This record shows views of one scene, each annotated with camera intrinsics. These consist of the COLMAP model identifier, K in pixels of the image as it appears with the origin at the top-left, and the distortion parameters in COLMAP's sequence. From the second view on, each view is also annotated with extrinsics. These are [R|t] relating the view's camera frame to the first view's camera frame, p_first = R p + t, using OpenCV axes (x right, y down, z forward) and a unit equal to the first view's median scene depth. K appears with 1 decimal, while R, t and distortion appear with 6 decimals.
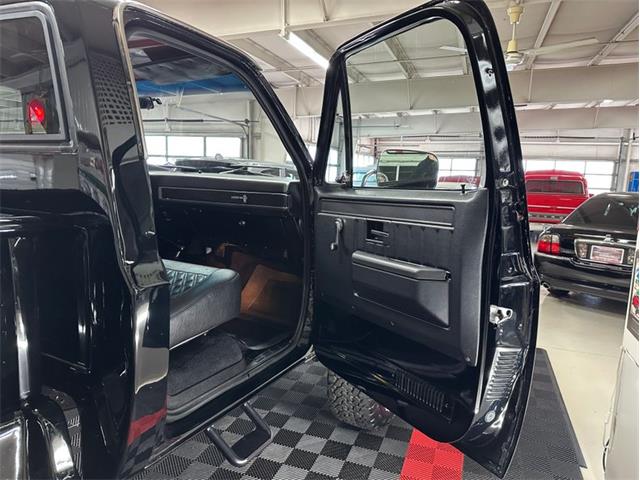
lens RADIAL K [[456.0, 0, 327.8], [0, 456.0, 240.8], [0, 0, 1]] dist [0.034080, -0.036953]
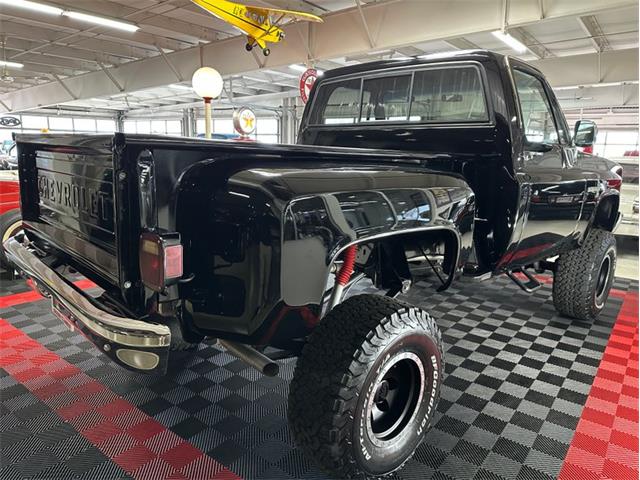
lens RADIAL K [[456.0, 0, 316.7], [0, 456.0, 240.1], [0, 0, 1]] dist [0.034080, -0.036953]
pose [[0.946333, 0.053526, -0.318729, -0.137709], [-0.039828, 0.997987, 0.049345, 0.069909], [0.320729, -0.034002, 0.946561, -0.345193]]
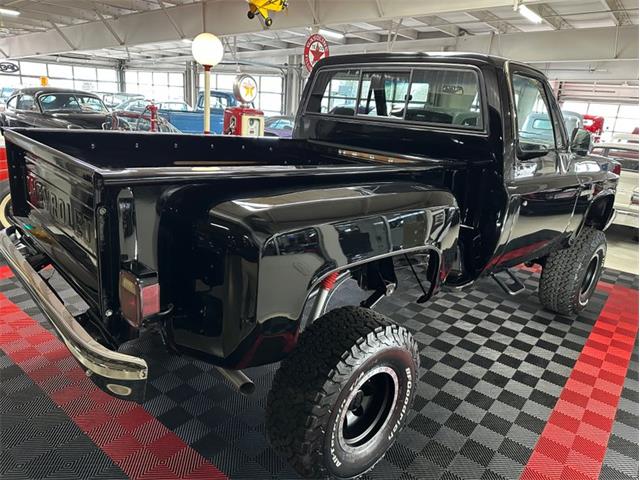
lens RADIAL K [[456.0, 0, 318.2], [0, 456.0, 241.3], [0, 0, 1]] dist [0.034080, -0.036953]
pose [[0.941994, 0.124760, -0.311580, -0.124335], [-0.082481, 0.985927, 0.145410, 0.016207], [0.325337, -0.111276, 0.939028, -0.343136]]
